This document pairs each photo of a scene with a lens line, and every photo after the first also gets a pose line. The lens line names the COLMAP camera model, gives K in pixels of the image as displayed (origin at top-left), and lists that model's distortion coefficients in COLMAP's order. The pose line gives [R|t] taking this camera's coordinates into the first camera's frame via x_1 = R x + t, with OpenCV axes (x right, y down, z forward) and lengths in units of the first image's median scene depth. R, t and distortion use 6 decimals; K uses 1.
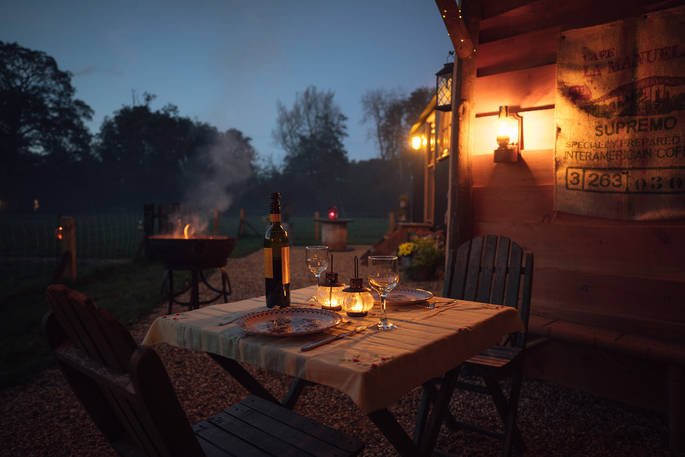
lens RADIAL K [[643.0, 0, 342.5], [0, 643.0, 228.5], [0, 0, 1]] dist [-0.000802, 0.008614]
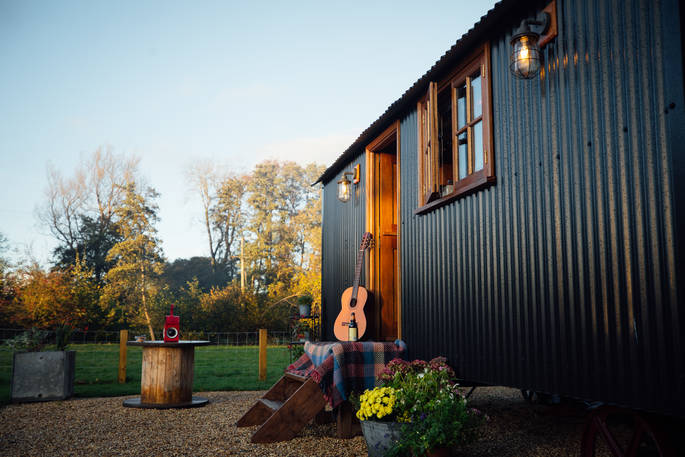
lens RADIAL K [[643.0, 0, 342.5], [0, 643.0, 228.5], [0, 0, 1]] dist [-0.000802, 0.008614]
pose [[0.939767, 0.049236, 0.338250, -0.039136], [0.021462, 0.979119, -0.202151, 0.002695], [-0.341141, 0.197234, 0.919088, 0.324687]]
